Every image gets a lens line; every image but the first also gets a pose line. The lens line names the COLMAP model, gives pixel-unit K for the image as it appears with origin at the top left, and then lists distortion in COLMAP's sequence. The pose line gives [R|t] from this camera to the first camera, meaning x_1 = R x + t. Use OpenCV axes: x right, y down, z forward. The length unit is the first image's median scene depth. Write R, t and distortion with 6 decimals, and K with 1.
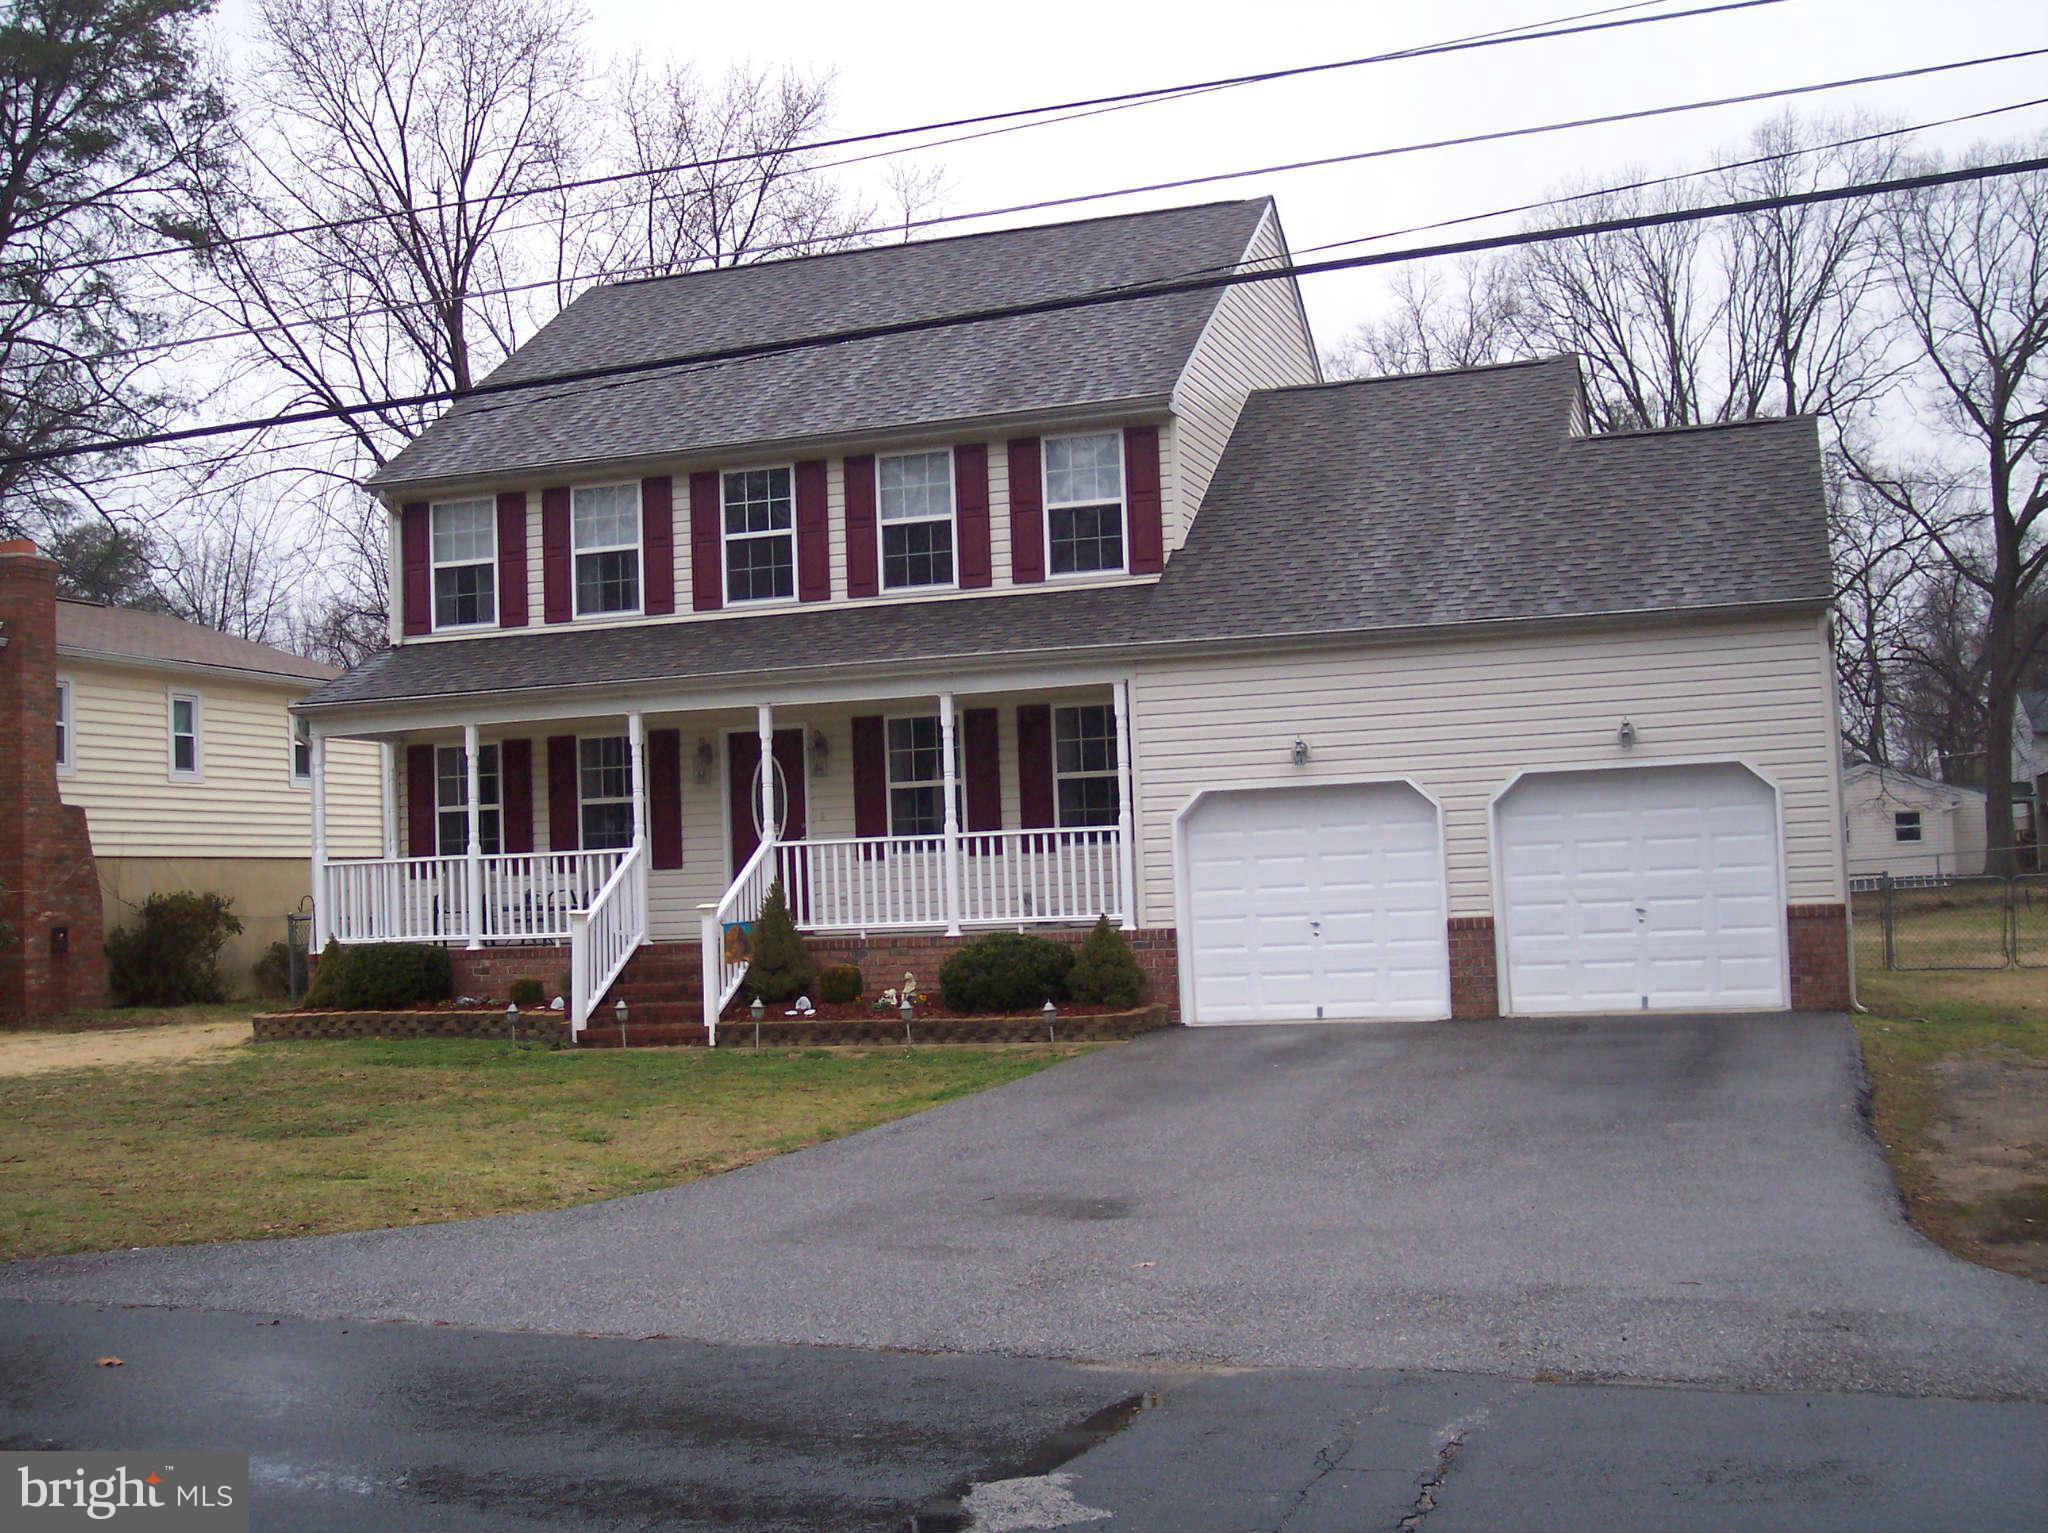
lens RADIAL K [[2358.0, 0, 1030.9], [0, 2358.0, 727.1], [0, 0, 1]] dist [-0.094392, 0.060921]
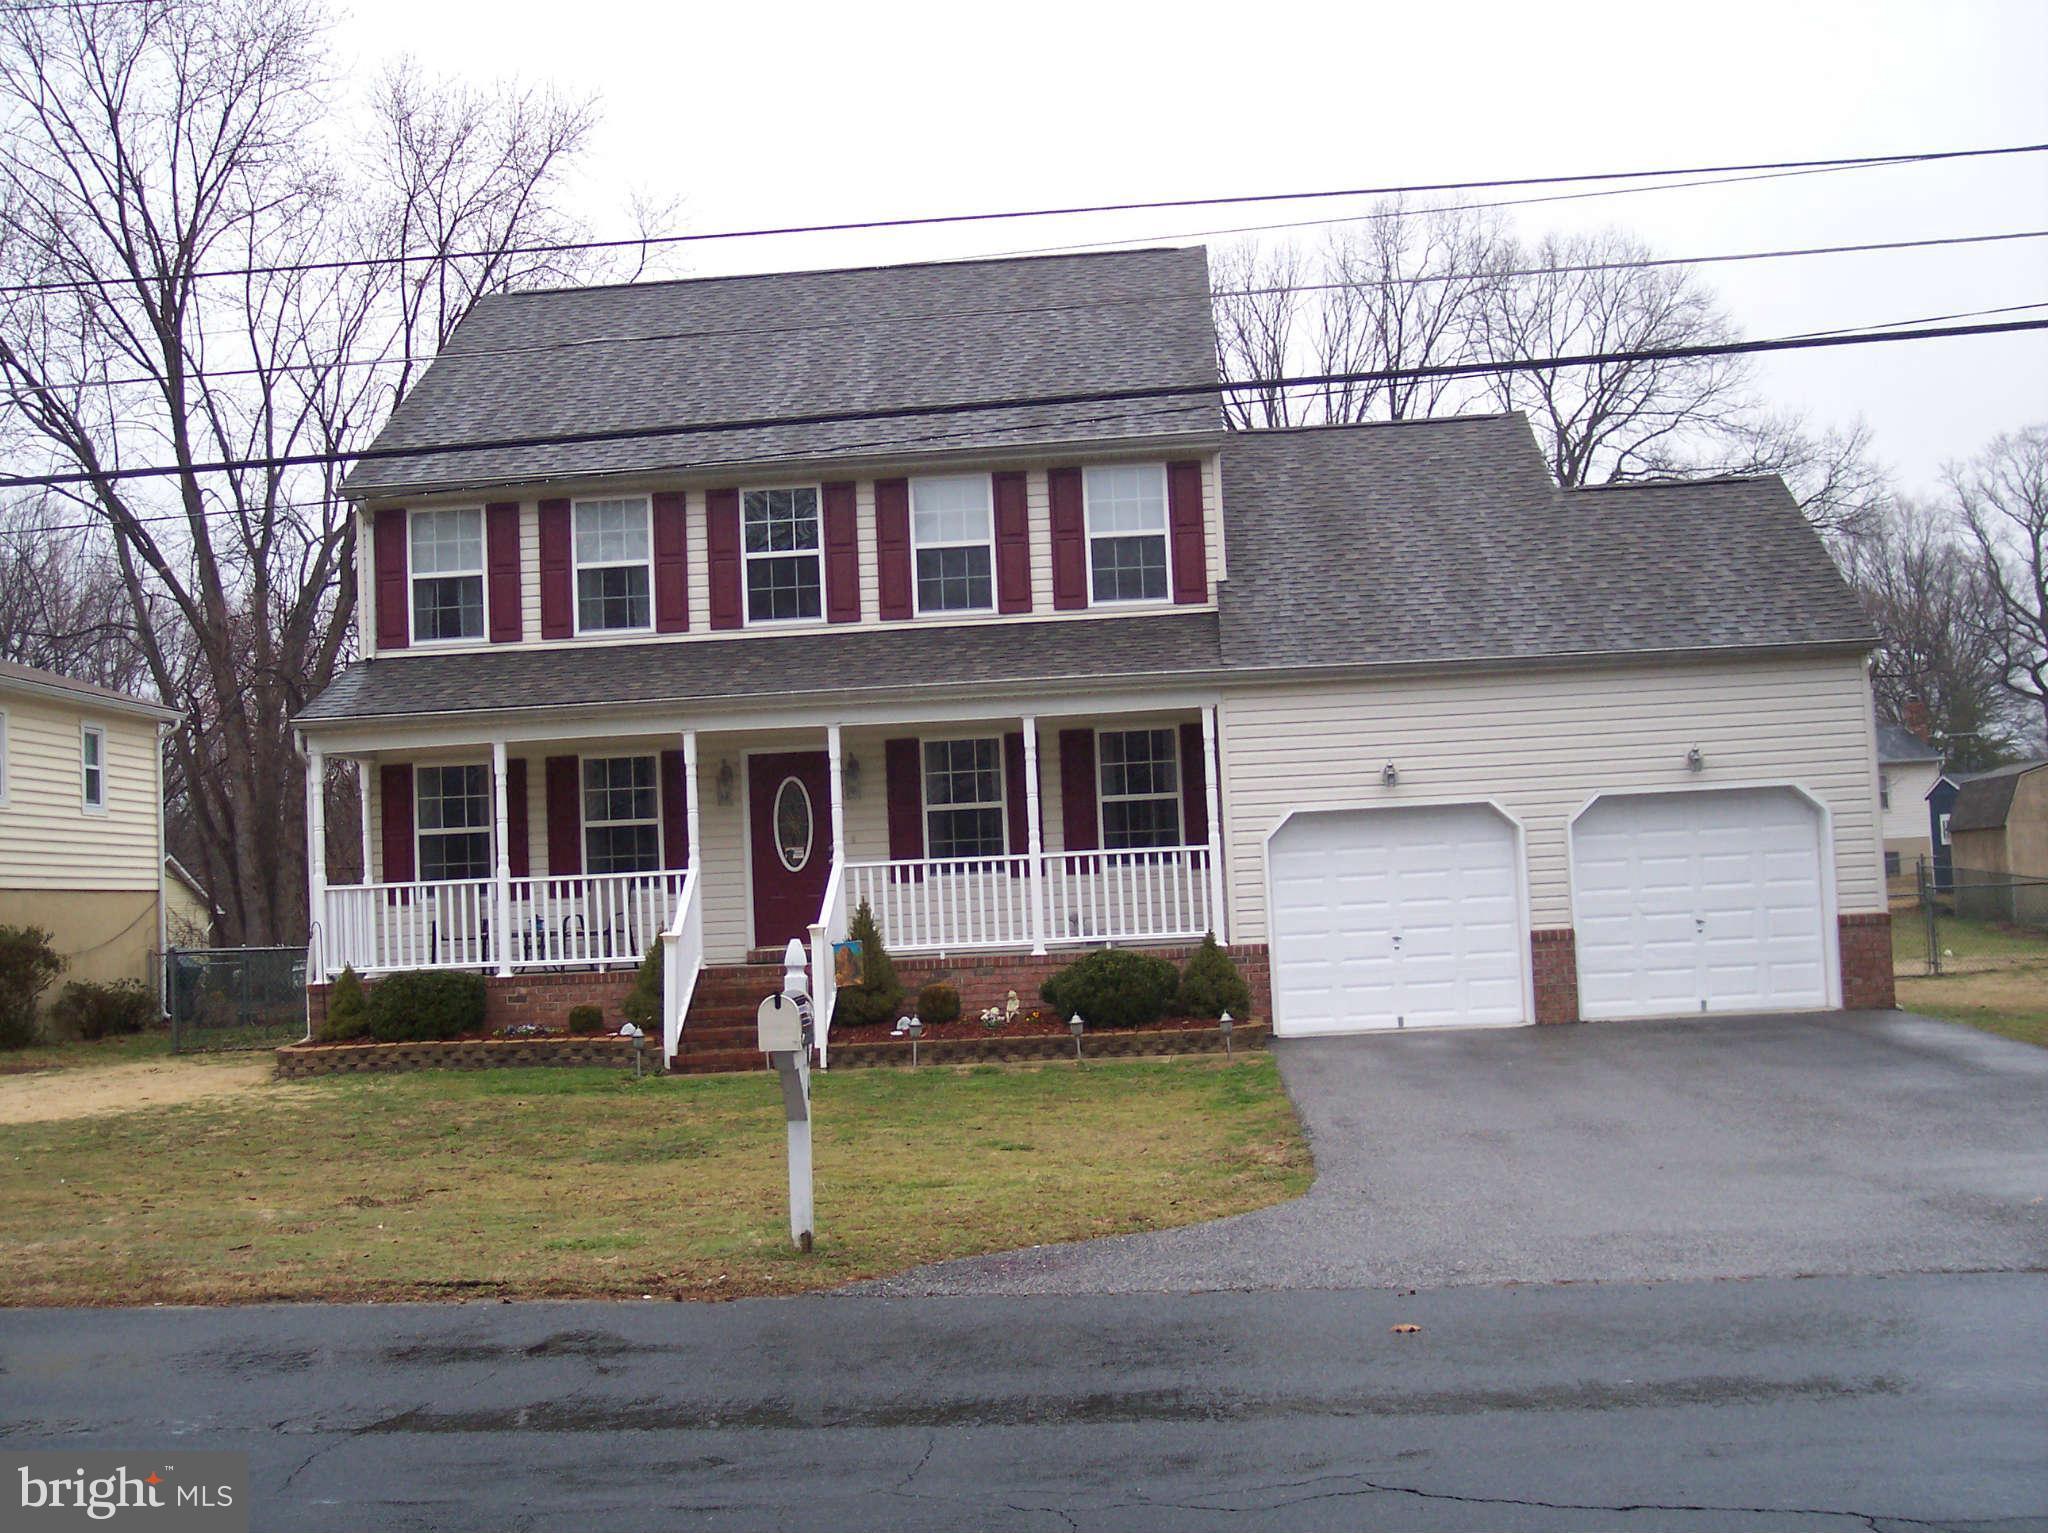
lens RADIAL K [[2226.4, 0, 1024.4], [0, 2226.4, 792.2], [0, 0, 1]] dist [-0.111994, 0.018966]
pose [[0.965456, 0.008936, 0.260411, -0.279330], [-0.009361, 0.999956, 0.000394, 0.018162], [-0.260396, -0.002818, 0.965498, 0.079066]]
